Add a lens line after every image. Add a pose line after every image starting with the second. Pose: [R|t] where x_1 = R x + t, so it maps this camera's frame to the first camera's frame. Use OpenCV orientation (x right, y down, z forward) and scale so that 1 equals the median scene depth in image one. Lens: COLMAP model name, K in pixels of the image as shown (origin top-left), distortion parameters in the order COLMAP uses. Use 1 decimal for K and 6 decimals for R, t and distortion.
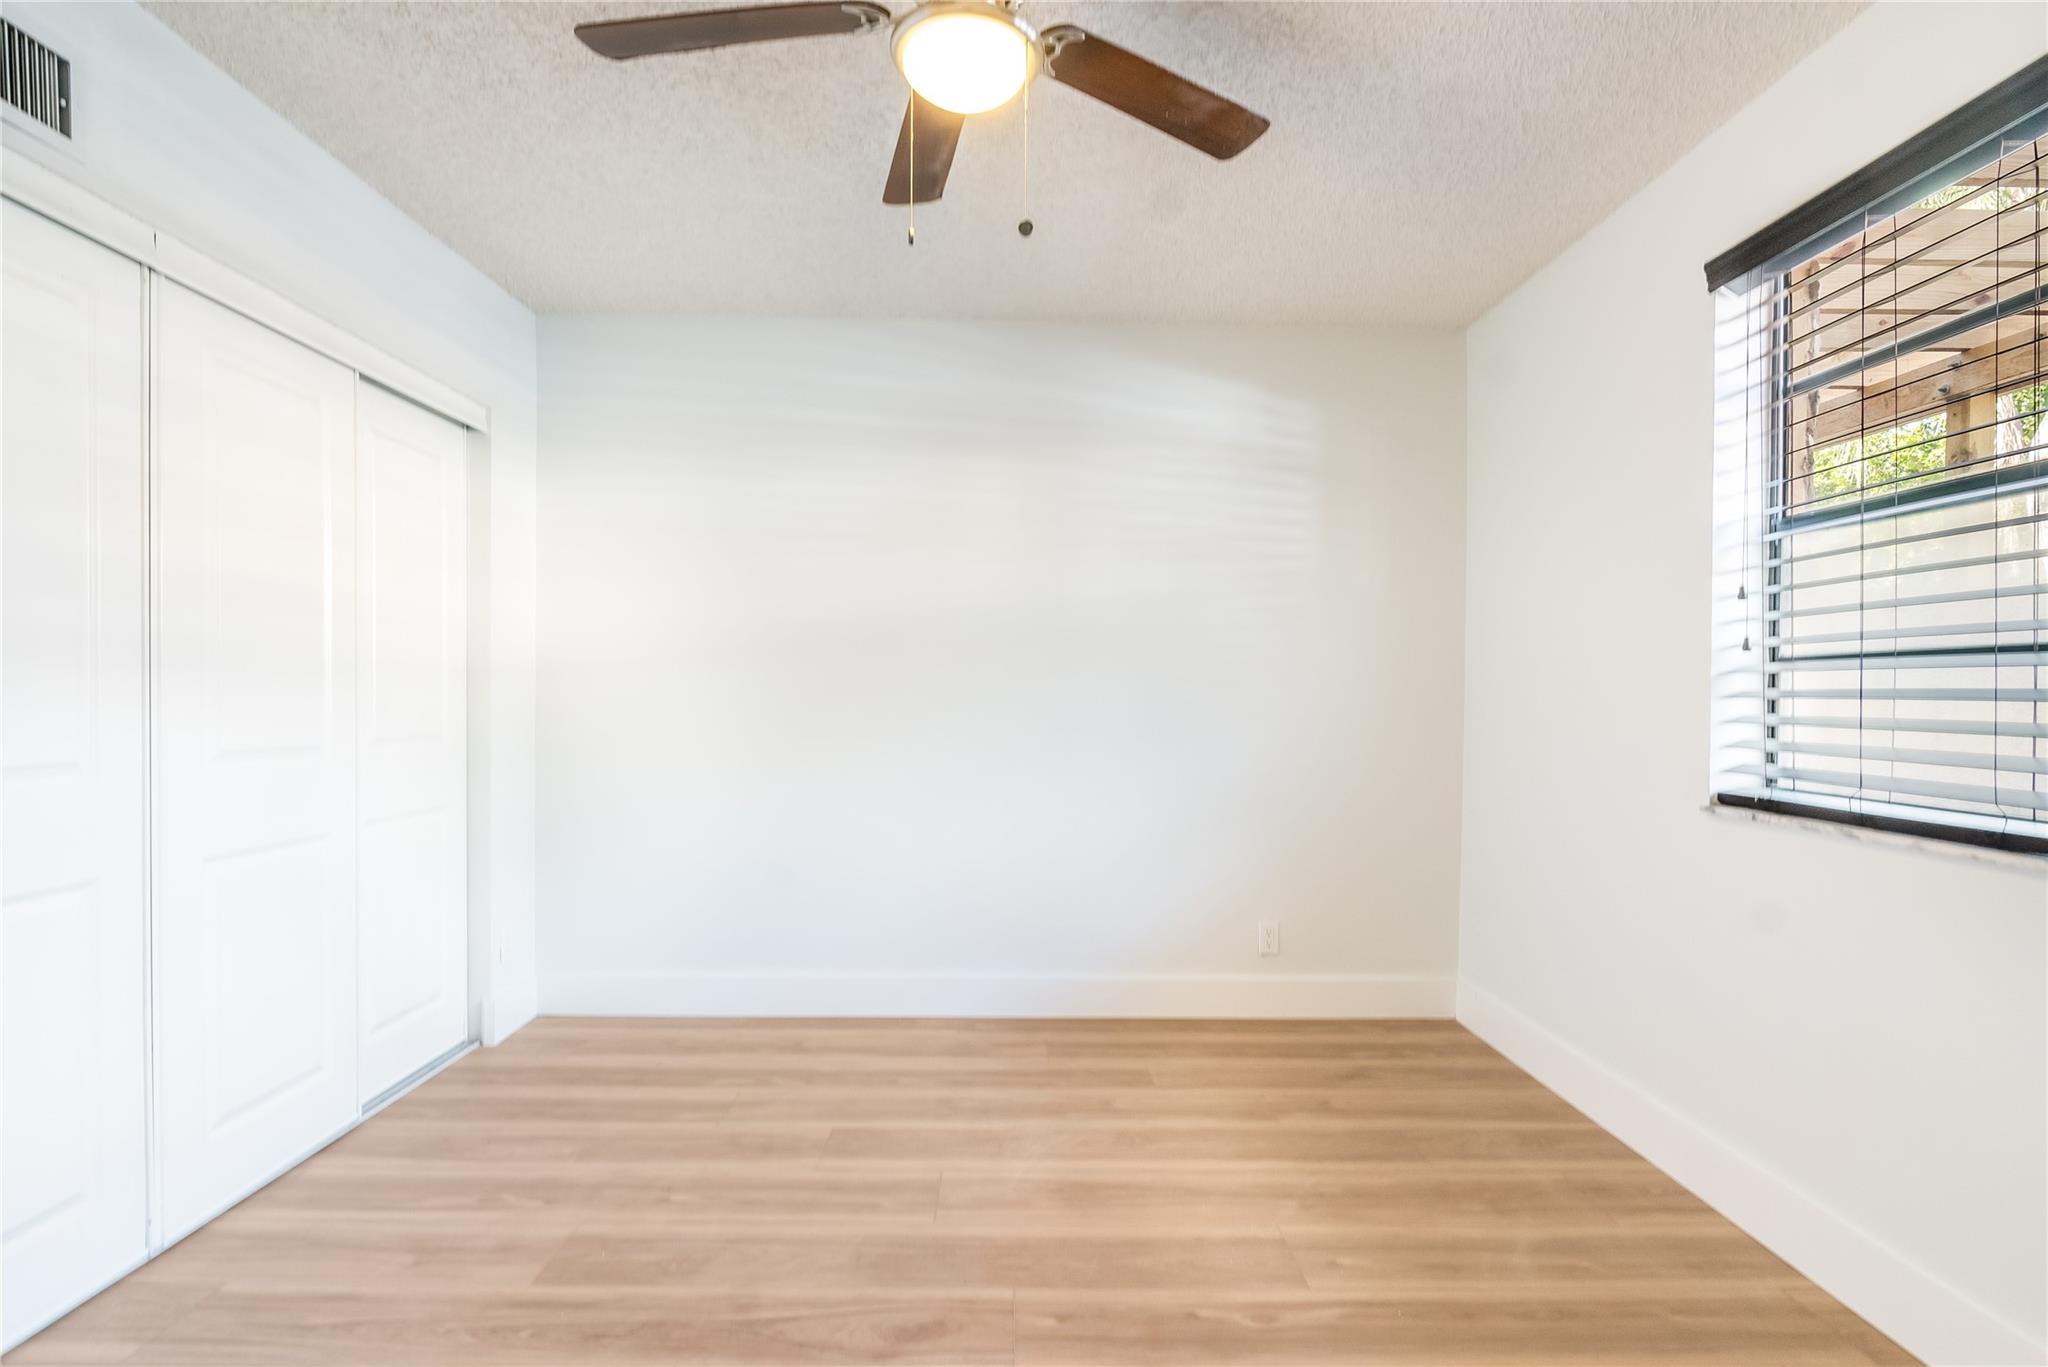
lens RADIAL K [[967.7, 0, 1018.1], [0, 967.7, 756.9], [0, 0, 1]] dist [-0.003206, -0.000519]
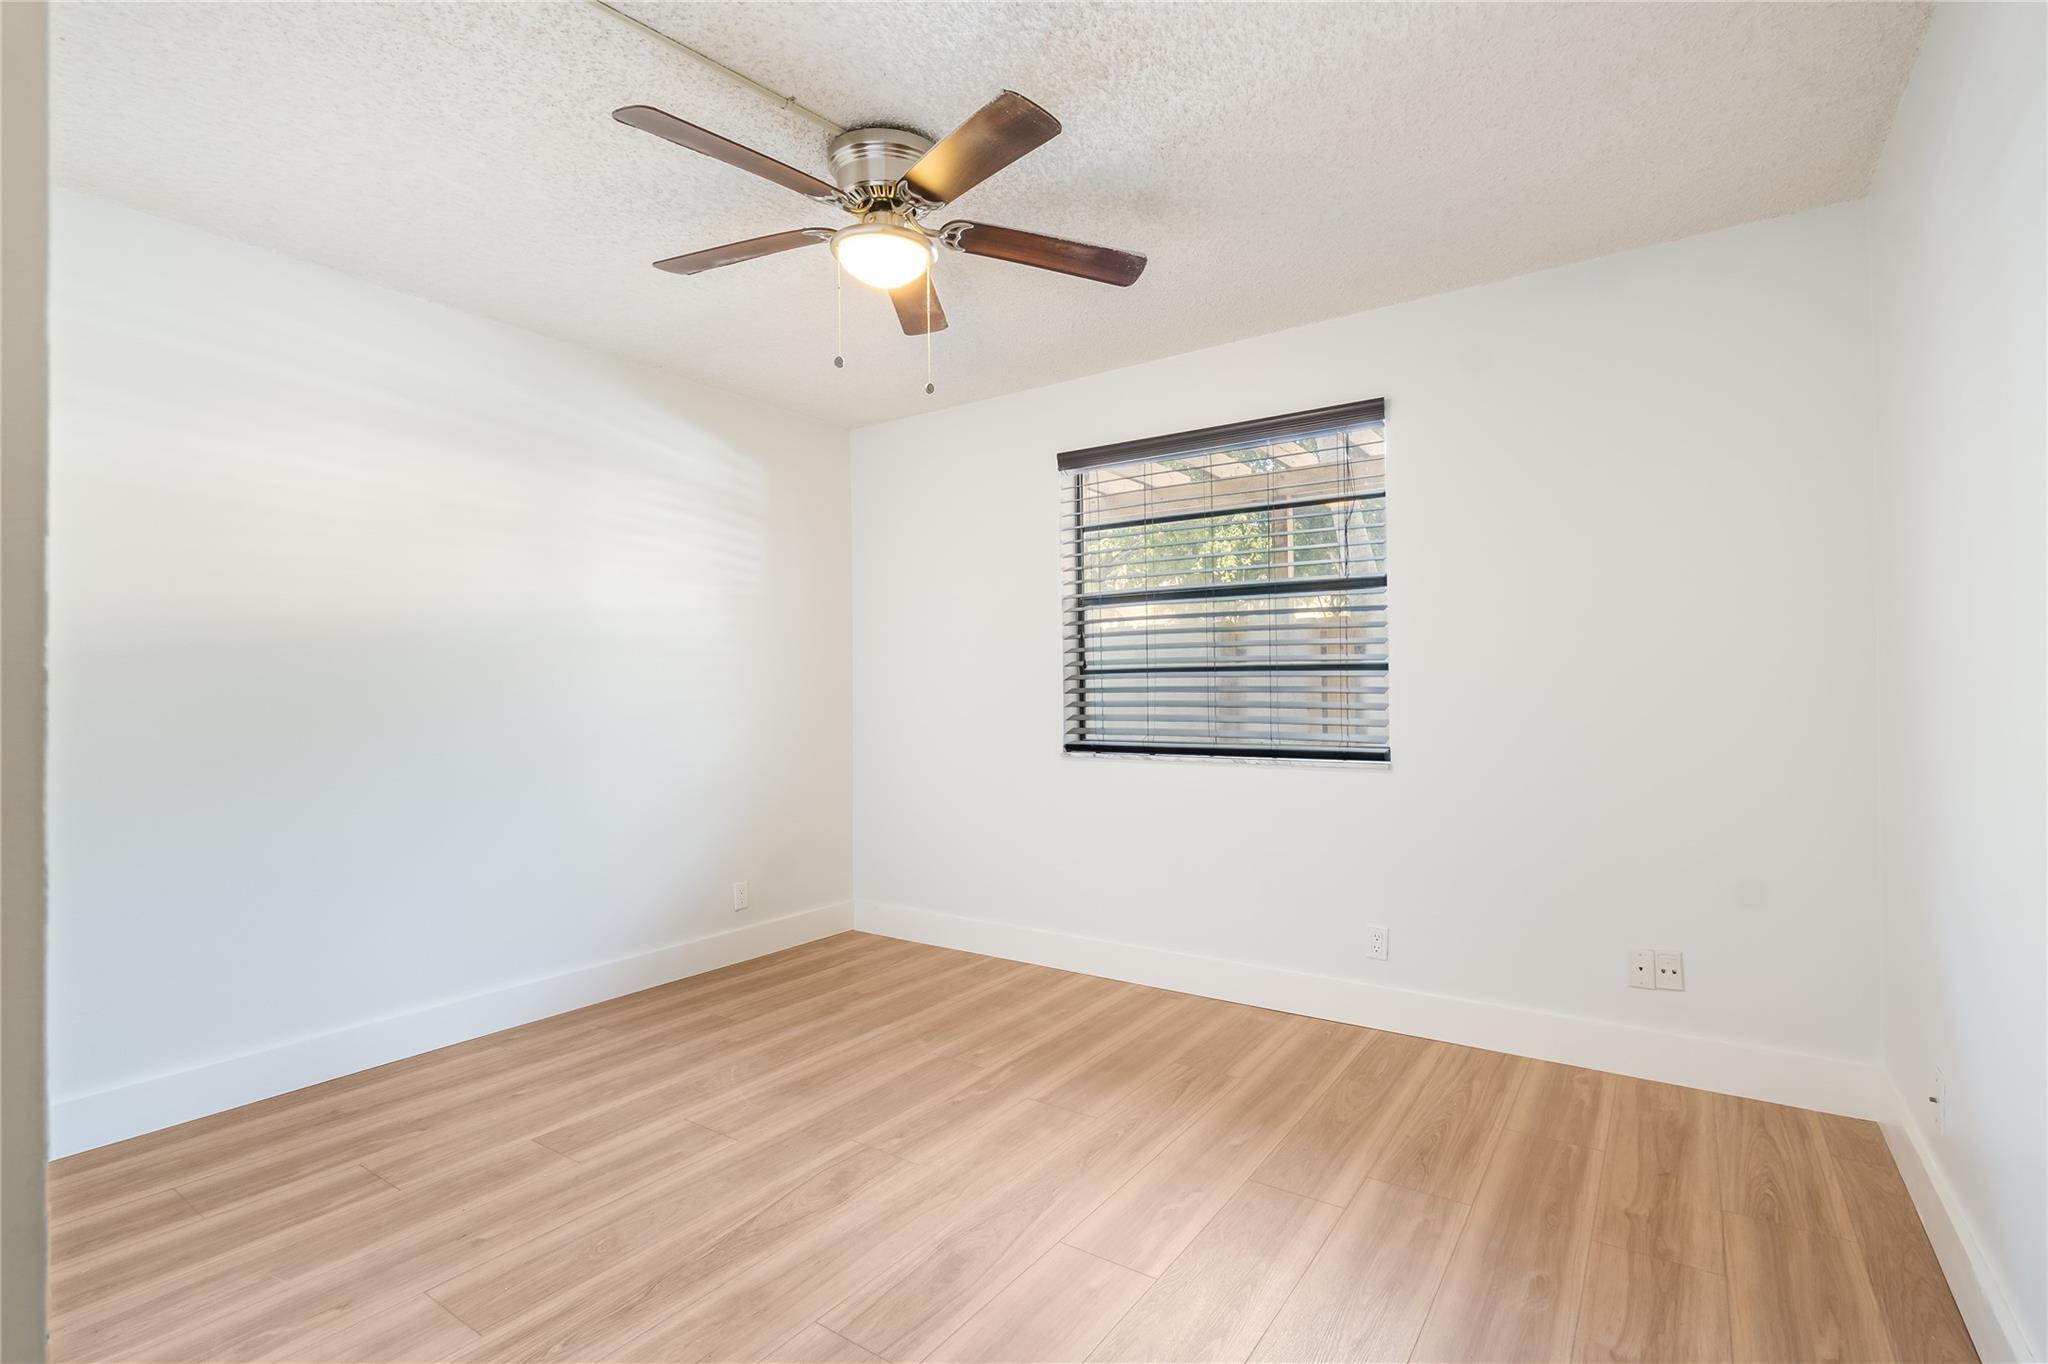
lens RADIAL K [[962.7, 0, 1060.0], [0, 962.7, 676.0], [0, 0, 1]] dist [-0.000786, 0.000320]
pose [[0.550052, 0.006623, 0.835104, -0.786130], [0.057261, 0.997316, -0.045625, -0.008408], [-0.833165, 0.072915, 0.548197, -0.010442]]
